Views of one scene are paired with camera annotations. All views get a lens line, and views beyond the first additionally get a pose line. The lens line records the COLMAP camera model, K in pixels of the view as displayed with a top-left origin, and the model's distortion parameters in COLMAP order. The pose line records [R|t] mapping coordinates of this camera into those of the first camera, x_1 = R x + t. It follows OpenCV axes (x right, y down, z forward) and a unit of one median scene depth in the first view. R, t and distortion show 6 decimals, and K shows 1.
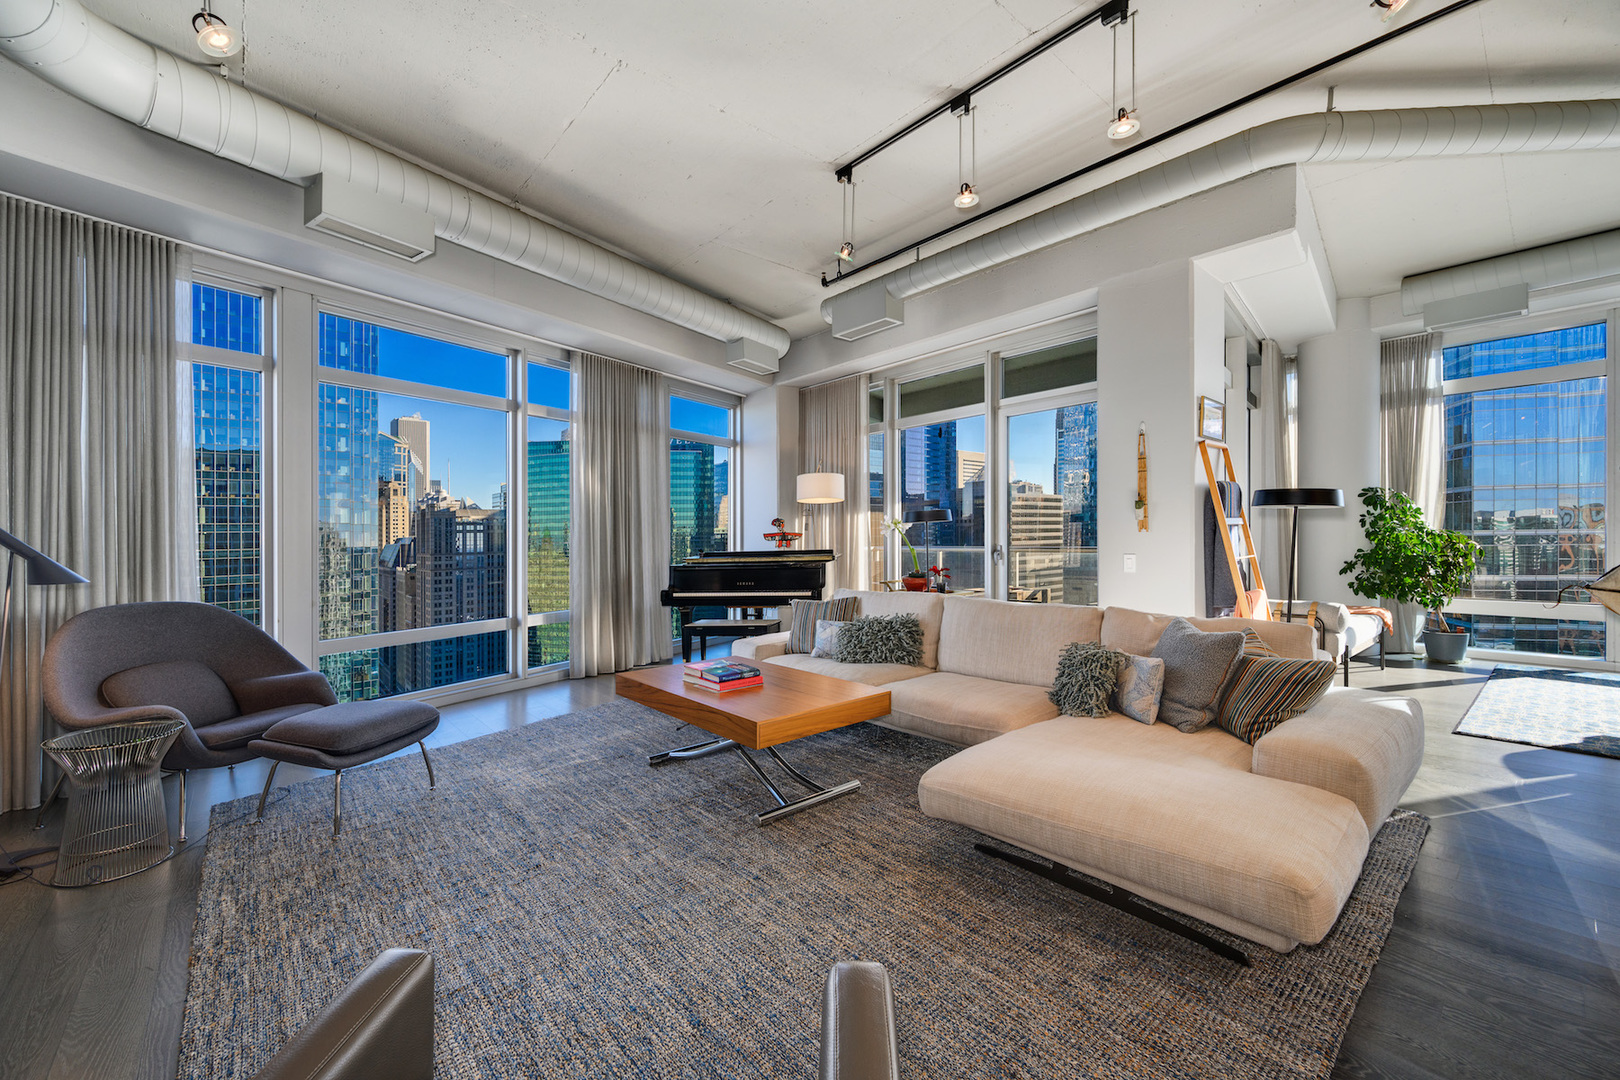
lens RADIAL K [[649.6, 0, 791.5], [0, 649.6, 532.9], [0, 0, 1]] dist [-0.001743, 0.000041]
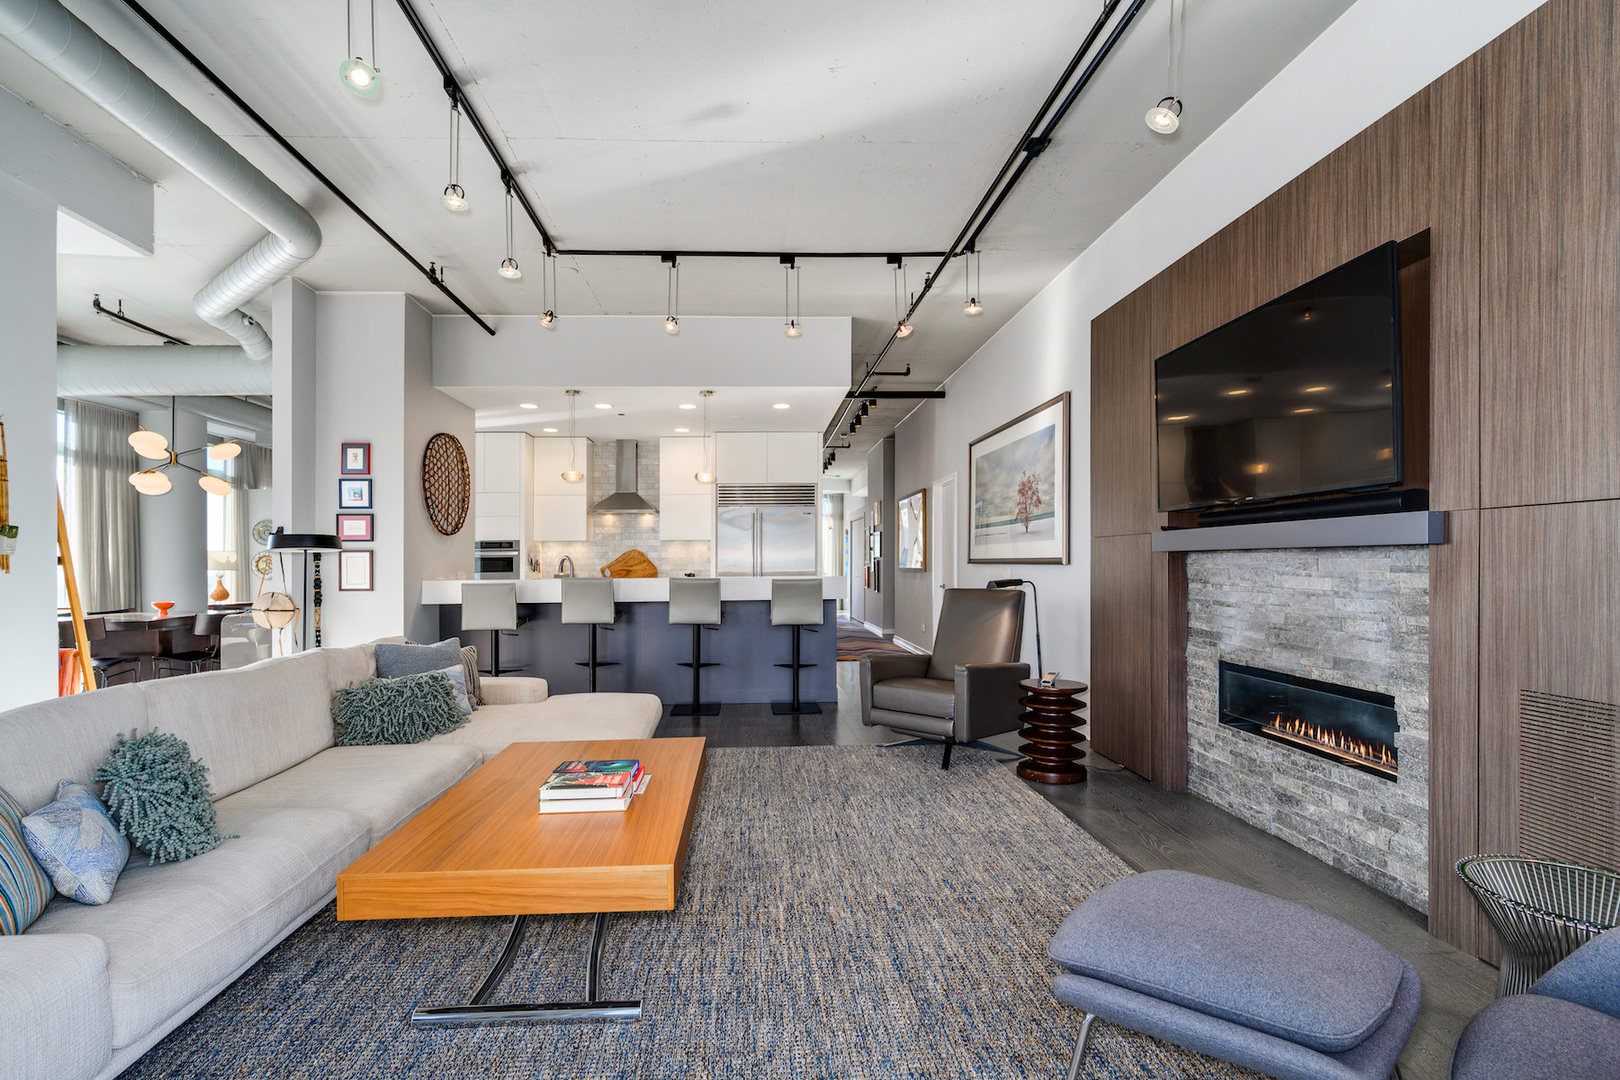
lens RADIAL K [[718.0, 0, 783.0], [0, 718.0, 573.3], [0, 0, 1]] dist [-0.000540, -0.000258]
pose [[-0.793956, 0.019399, 0.607665, -0.401350], [0.022743, 0.999739, -0.002200, 0.014639], [-0.607549, 0.012073, -0.794190, 0.850156]]
